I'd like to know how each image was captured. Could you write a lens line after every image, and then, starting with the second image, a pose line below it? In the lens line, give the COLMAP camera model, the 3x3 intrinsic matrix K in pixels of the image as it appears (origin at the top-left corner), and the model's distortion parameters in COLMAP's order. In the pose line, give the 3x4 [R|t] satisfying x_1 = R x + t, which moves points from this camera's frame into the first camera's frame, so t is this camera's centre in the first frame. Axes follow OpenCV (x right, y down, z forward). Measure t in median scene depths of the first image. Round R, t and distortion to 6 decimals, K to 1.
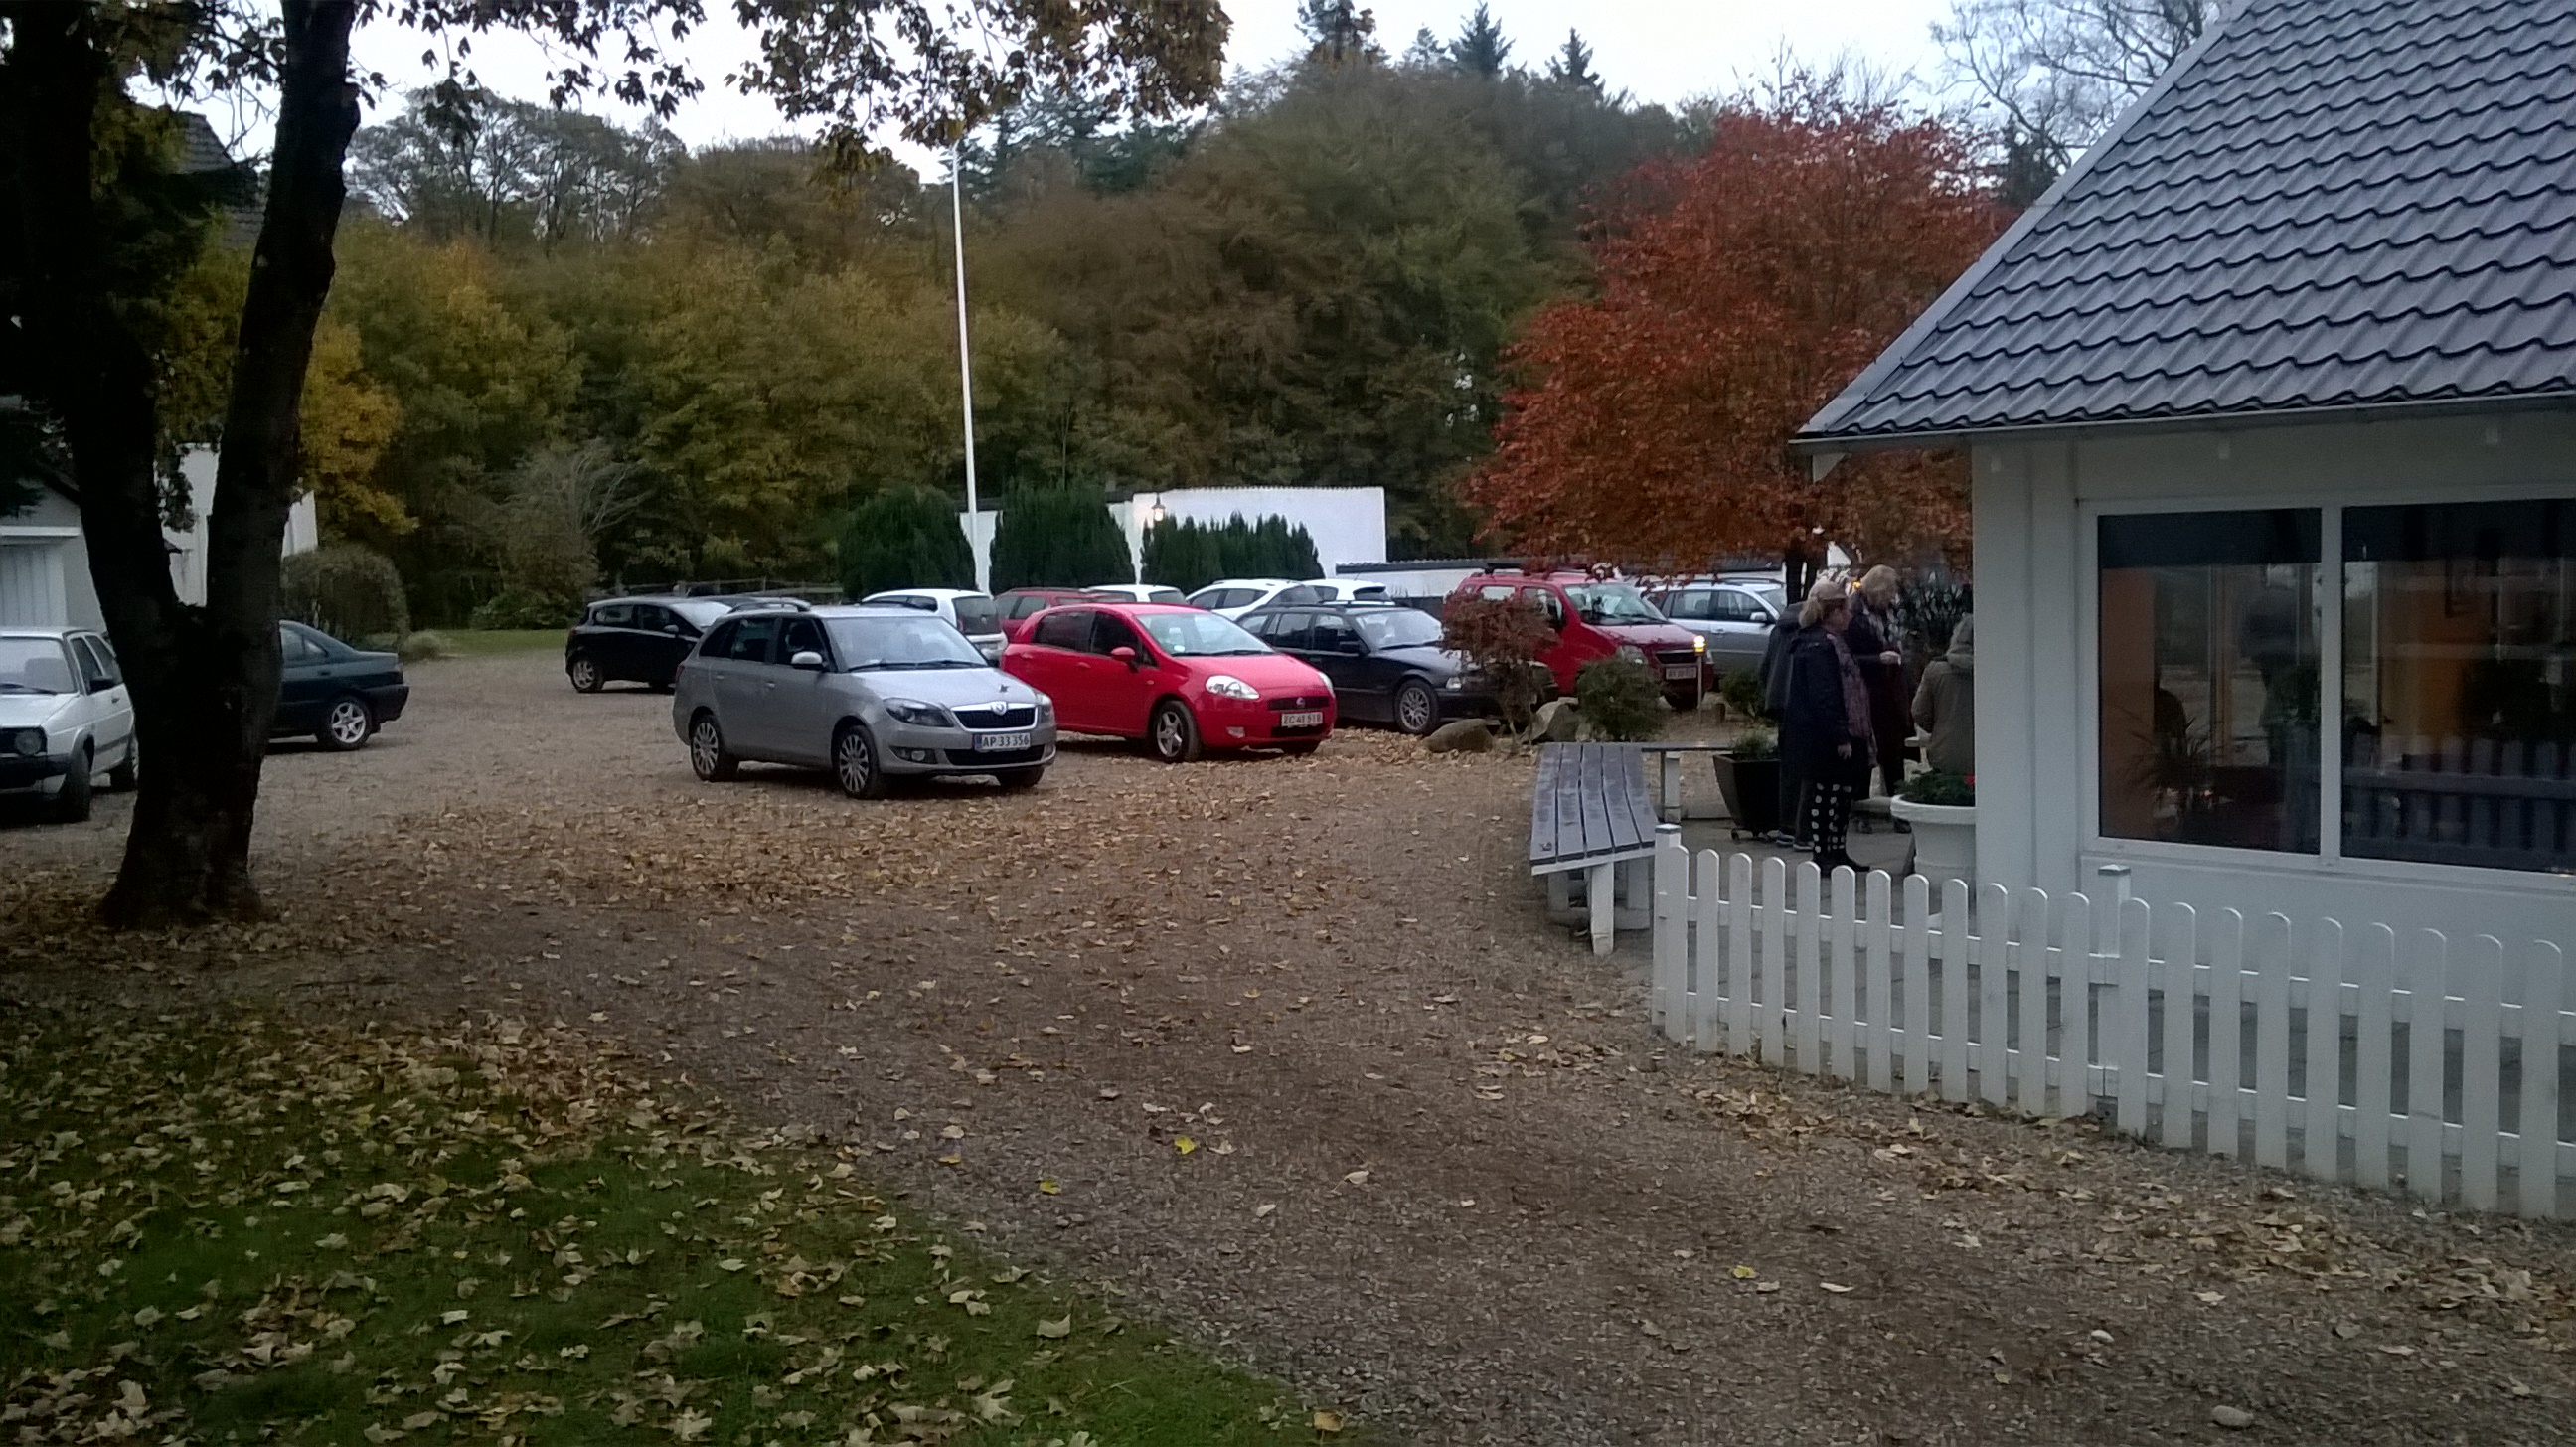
lens RADIAL K [[2152.6, 0, 1247.2], [0, 2152.6, 722.5], [0, 0, 1]] dist [0.094369, -0.248682]
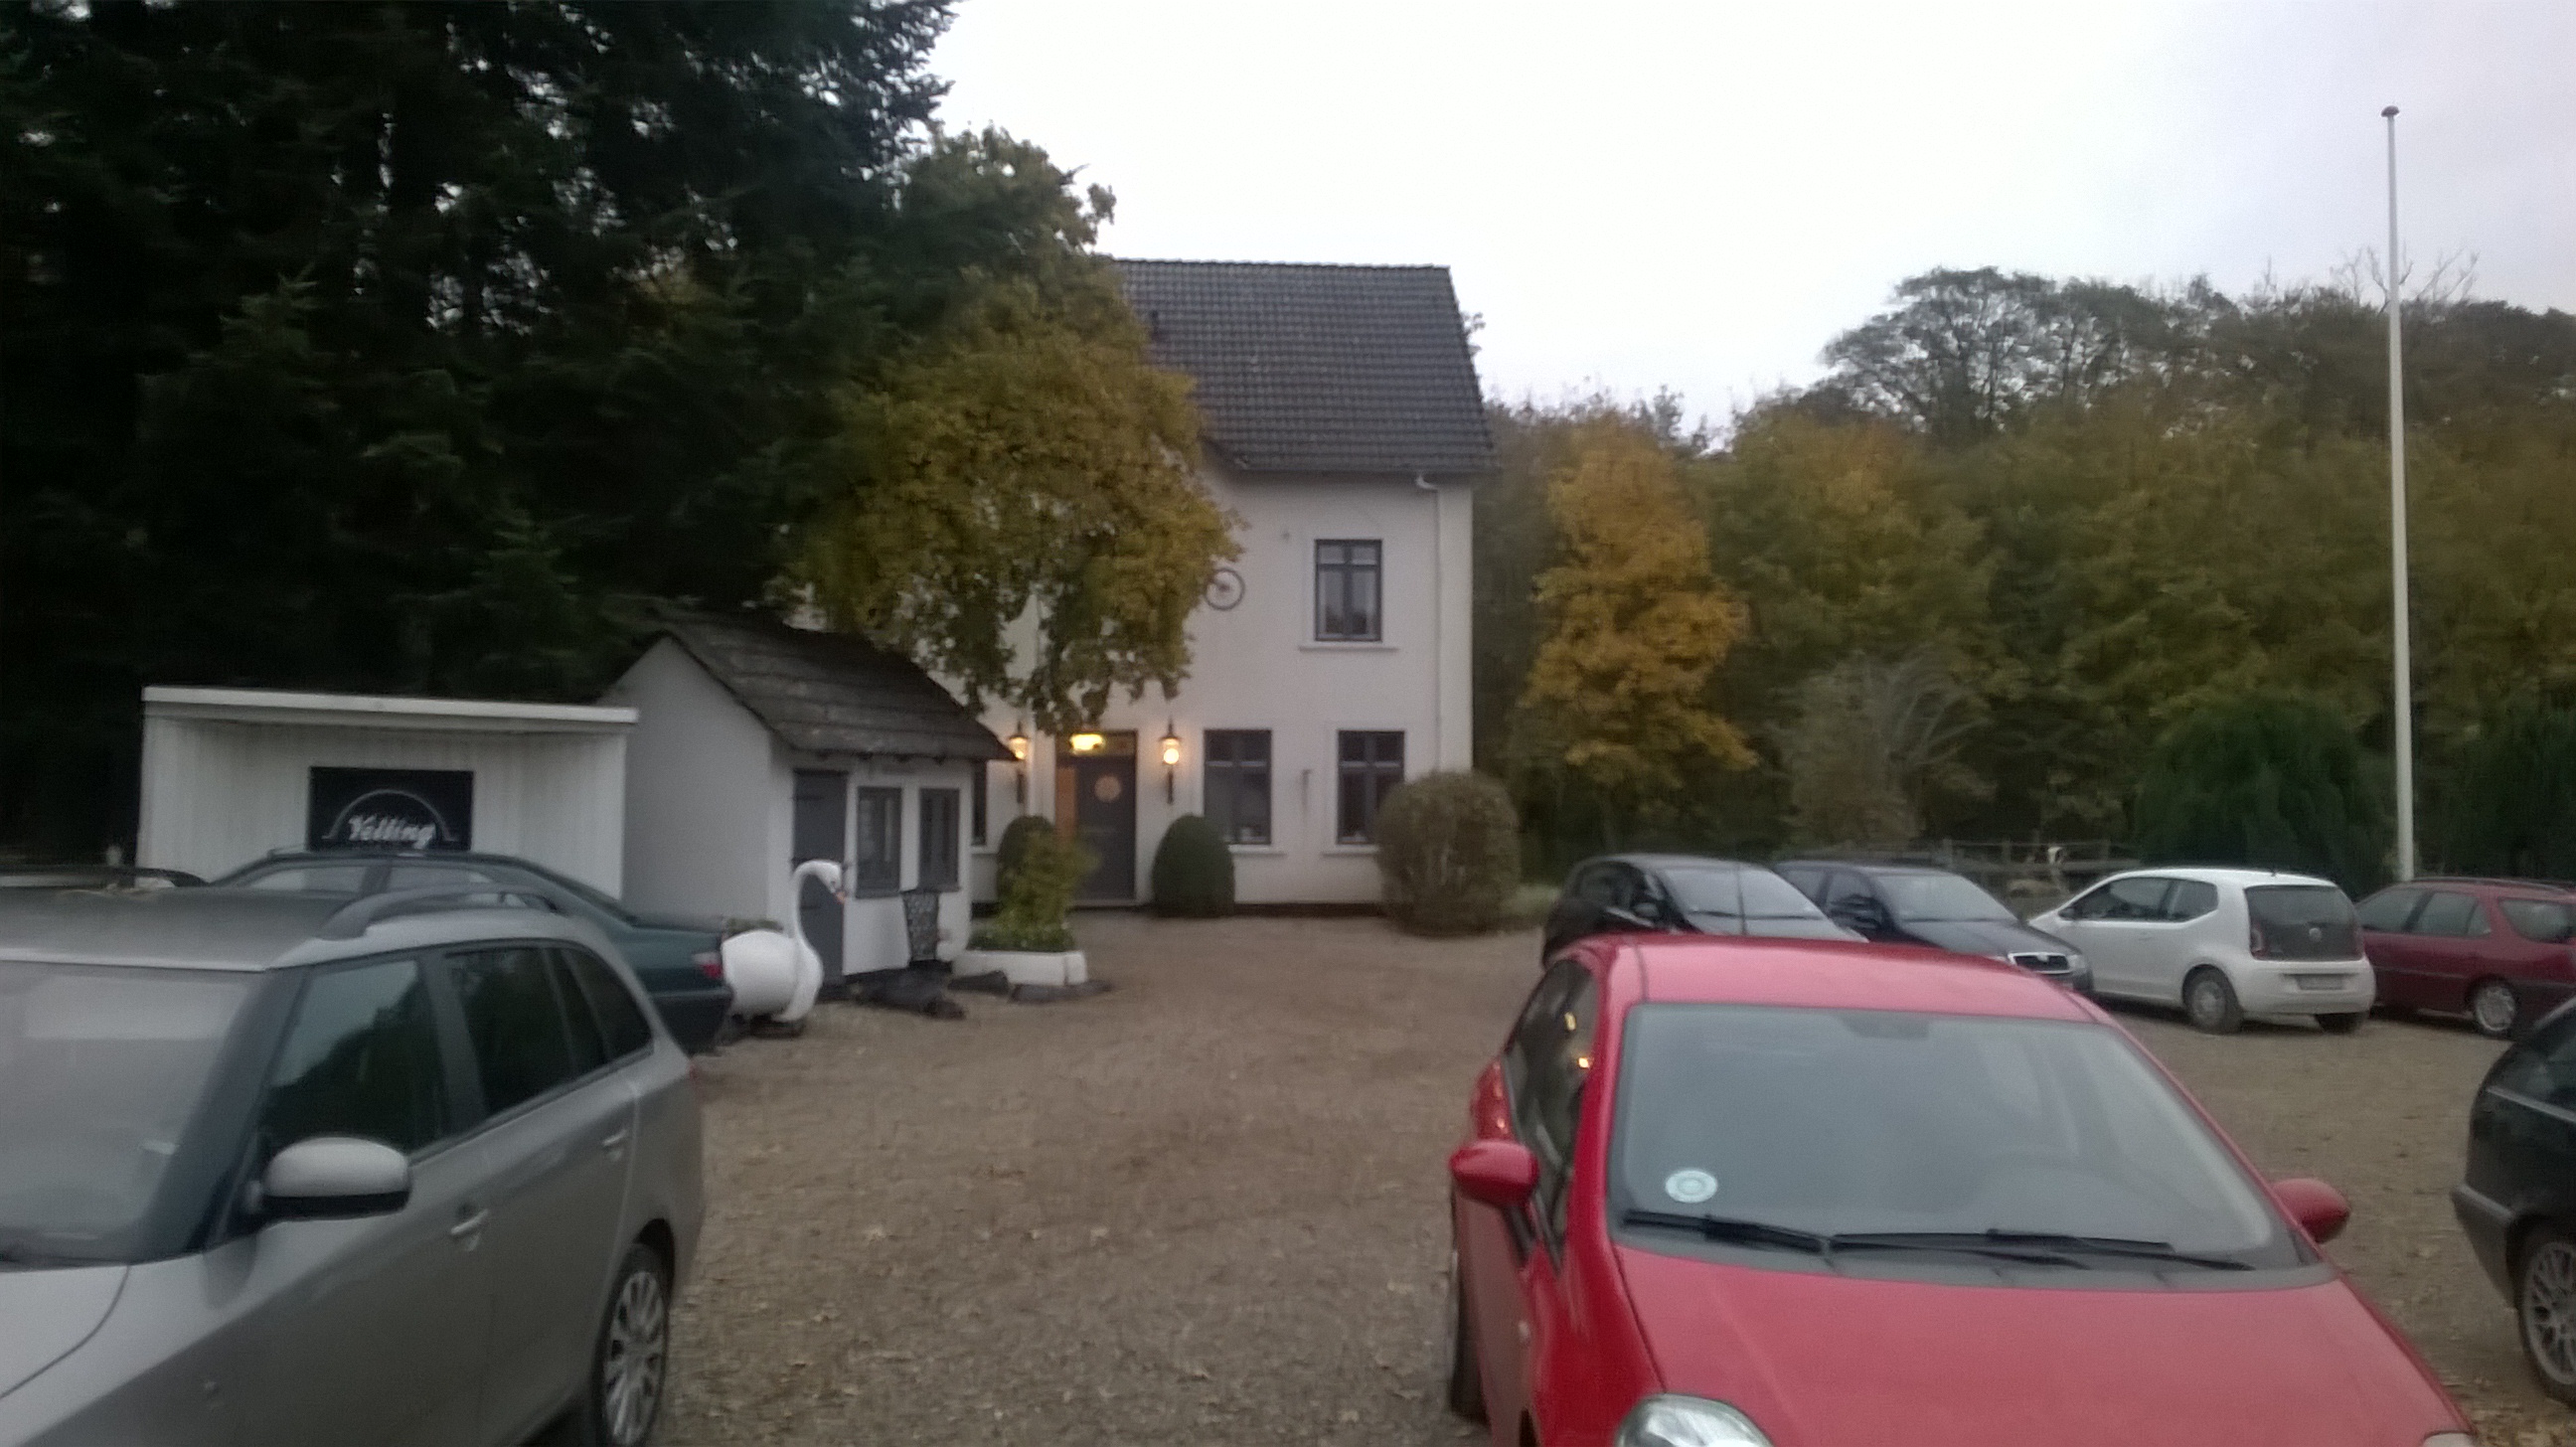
lens RADIAL K [[2152.6, 0, 1247.2], [0, 2152.6, 722.5], [0, 0, 1]] dist [0.094369, -0.248682]
pose [[0.740672, 0.014635, -0.671708, 0.067598], [-0.095244, 0.991953, -0.083411, -0.052870], [0.665082, 0.125757, 0.736106, 0.785497]]
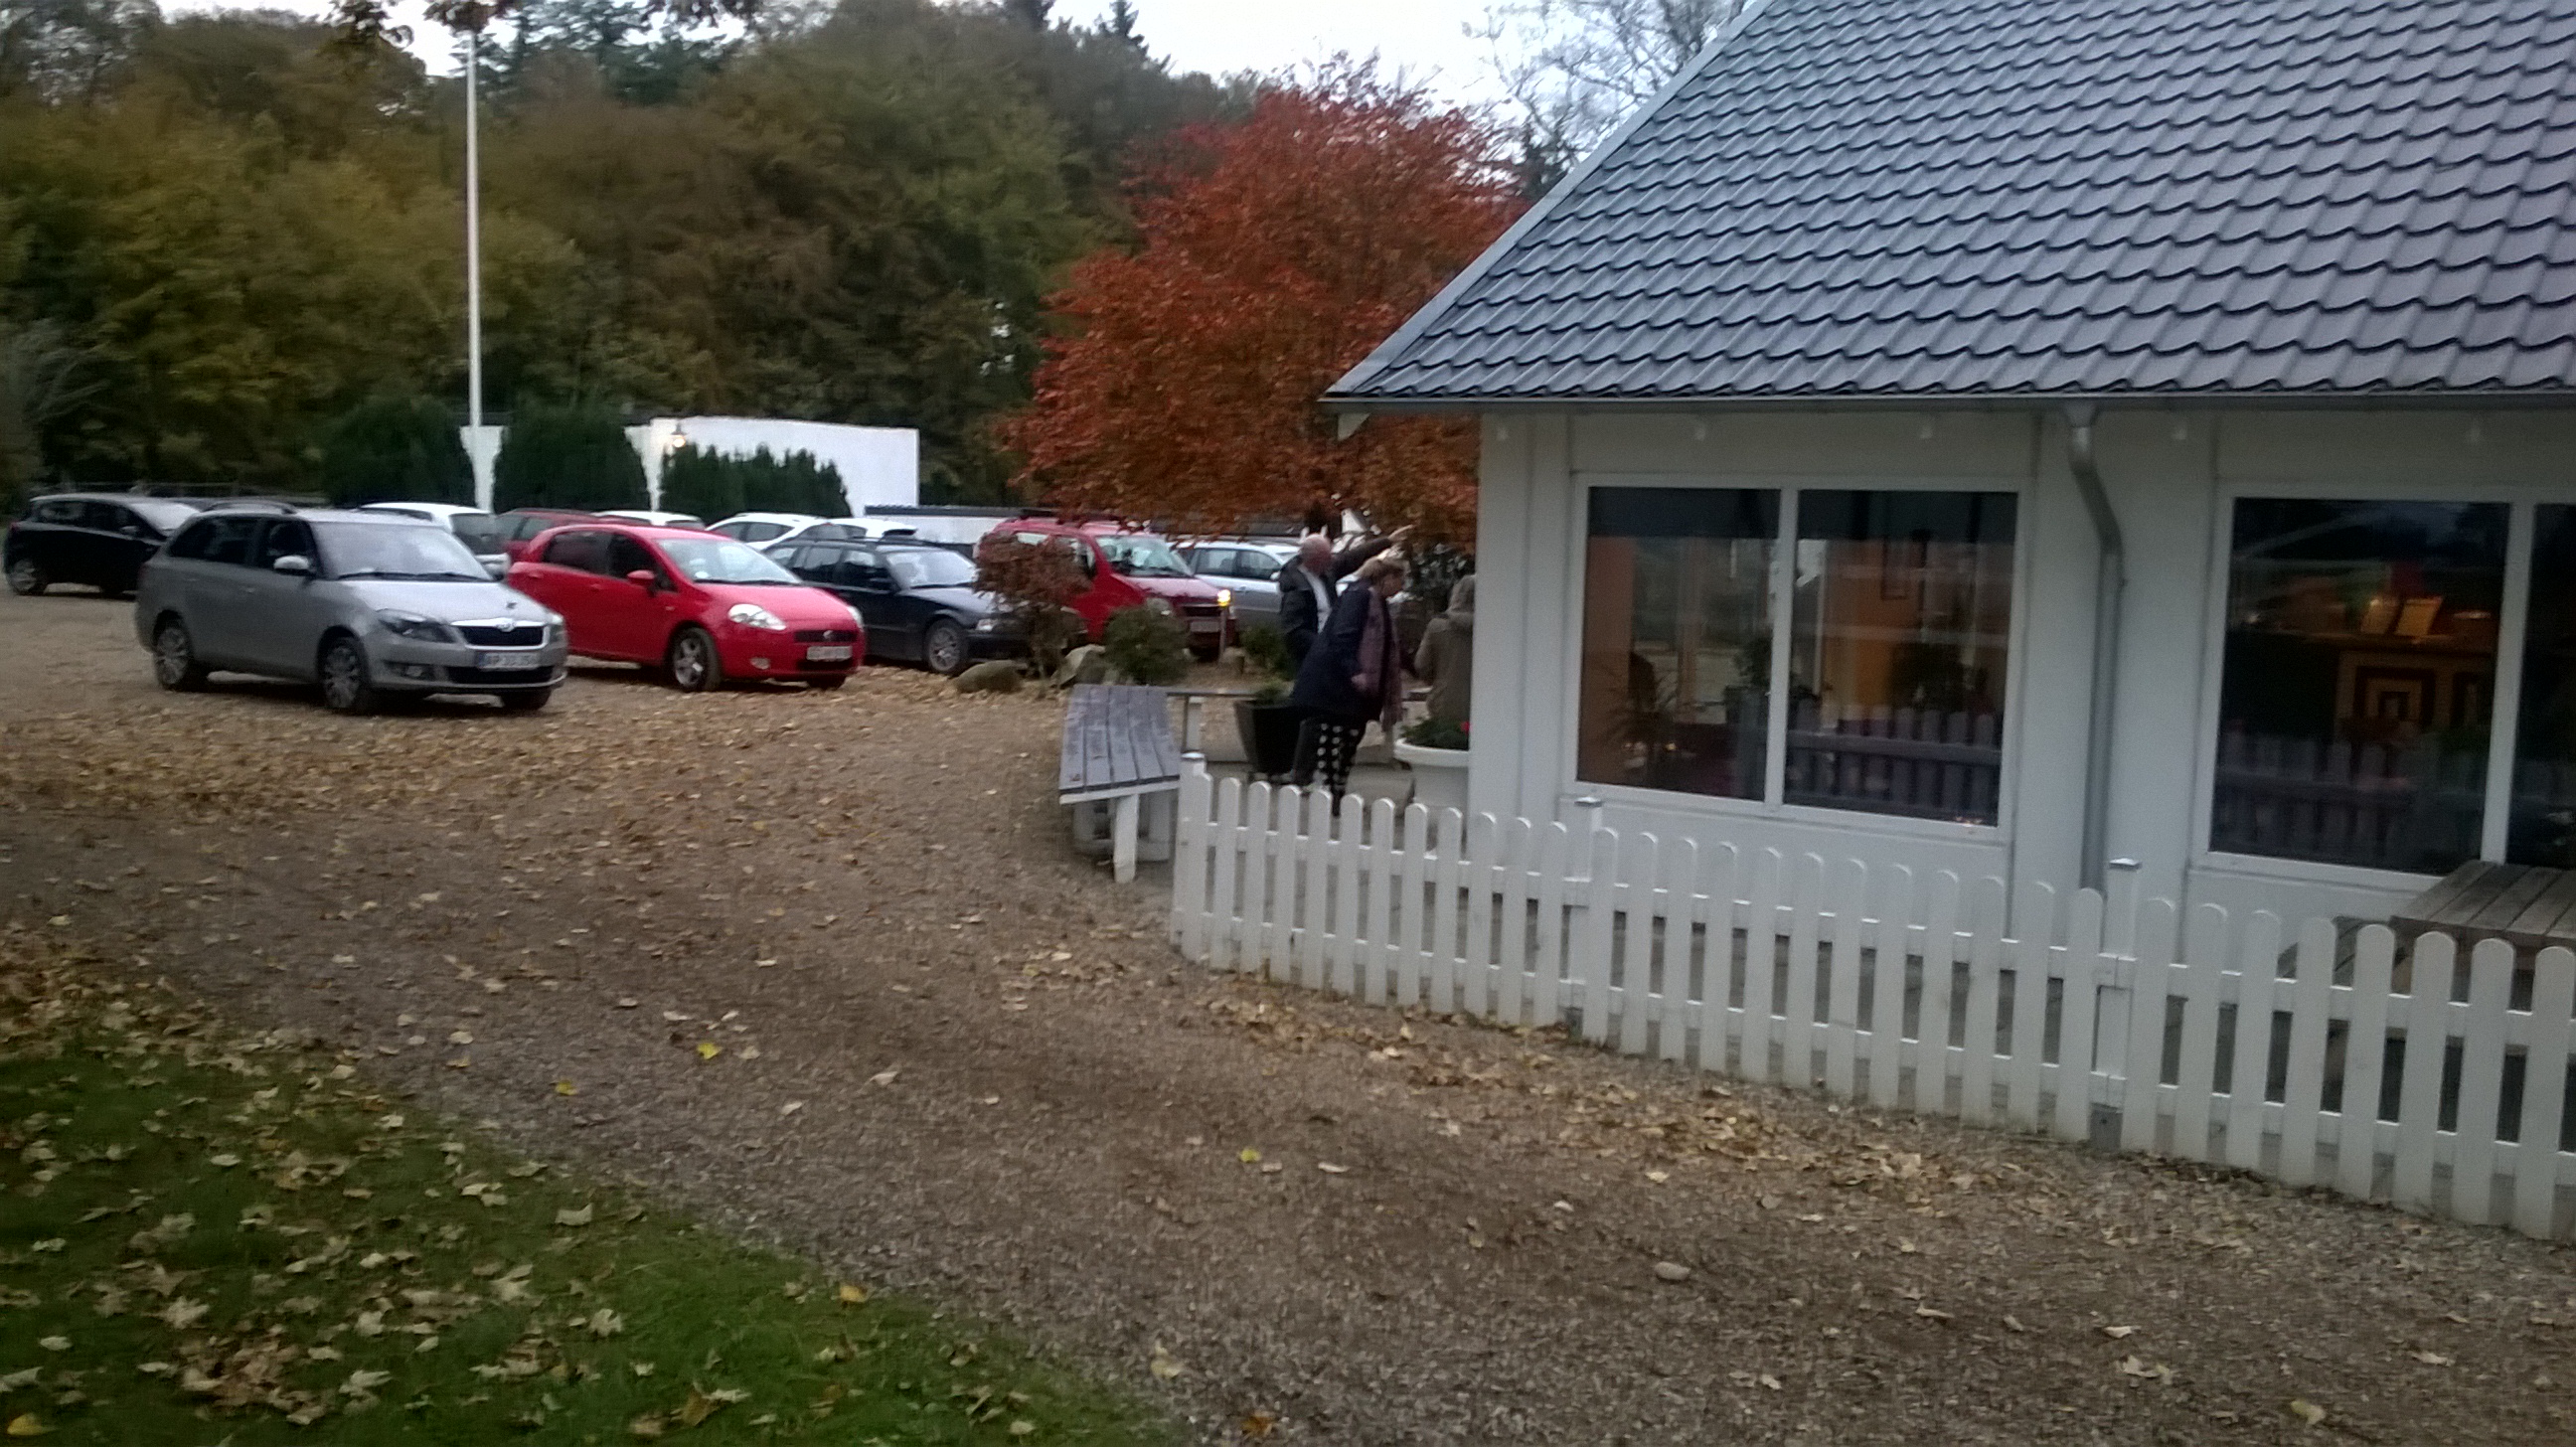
lens RADIAL K [[2152.6, 0, 1247.2], [0, 2152.6, 722.5], [0, 0, 1]] dist [0.094369, -0.248682]
pose [[0.974804, 0.037857, 0.219829, -0.003908], [-0.042440, 0.998968, 0.016160, 0.005794], [-0.218990, -0.025083, 0.975405, -0.009141]]
